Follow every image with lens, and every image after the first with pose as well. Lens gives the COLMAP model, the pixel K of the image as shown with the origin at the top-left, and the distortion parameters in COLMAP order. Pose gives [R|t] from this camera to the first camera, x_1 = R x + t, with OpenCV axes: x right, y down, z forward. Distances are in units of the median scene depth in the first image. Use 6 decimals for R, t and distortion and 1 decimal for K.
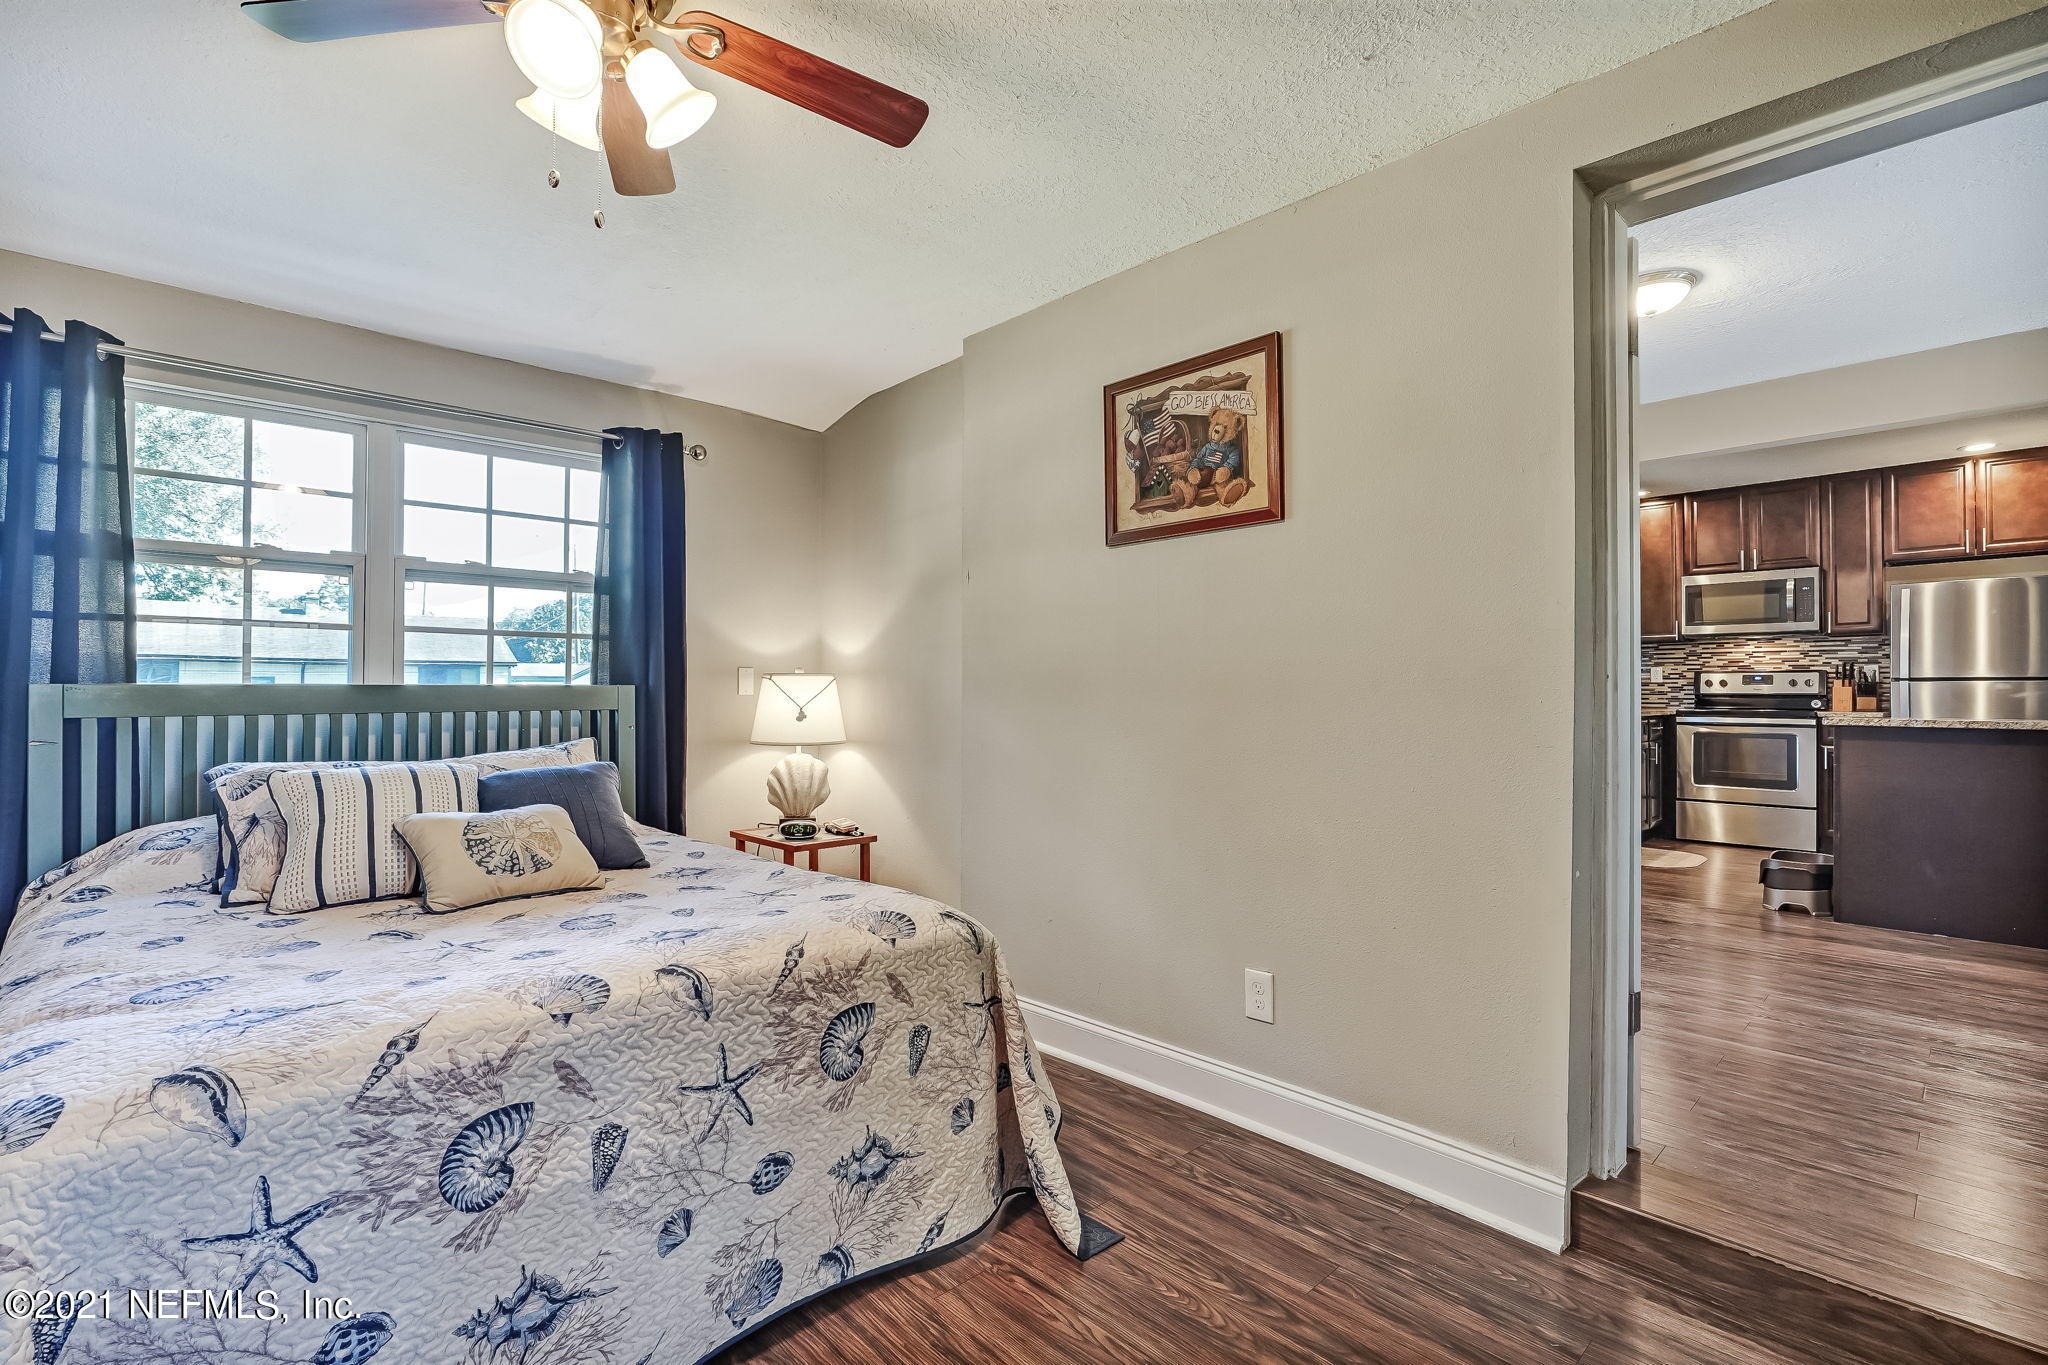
lens RADIAL K [[926.8, 0, 1017.7], [0, 926.8, 672.0], [0, 0, 1]] dist [0.003234, 0.001518]
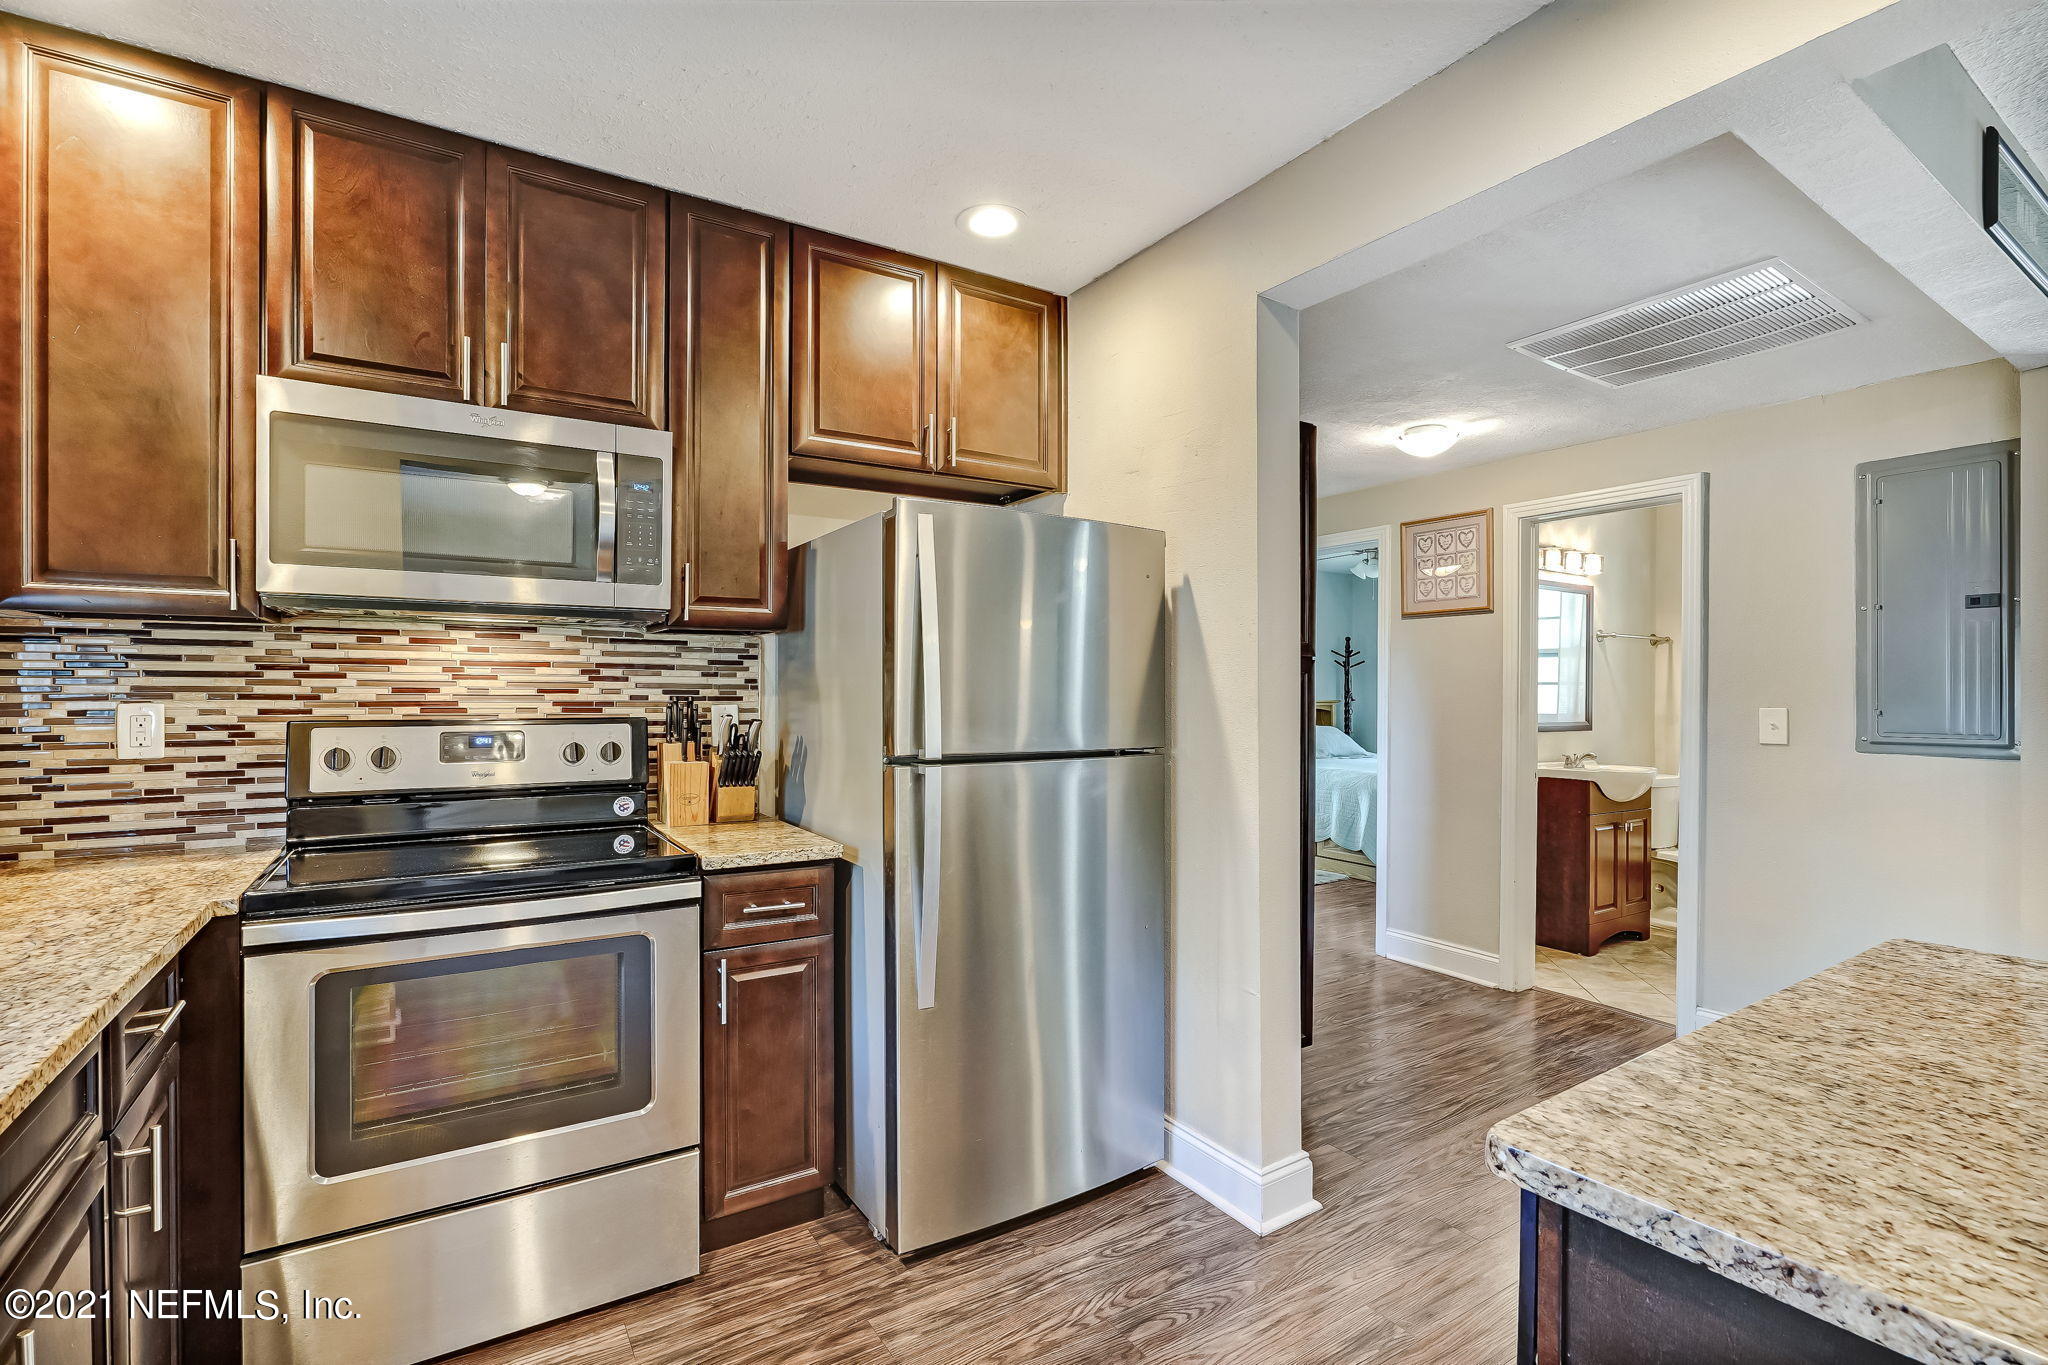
lens RADIAL K [[926.8, 0, 1019.9], [0, 926.8, 683.3], [0, 0, 1]] dist [0.003234, 0.001518]
pose [[0.189795, 0.006677, 0.981801, 0.486895], [-0.020192, 0.999792, -0.002896, -0.016872], [-0.981616, -0.019275, 0.189890, 0.723222]]
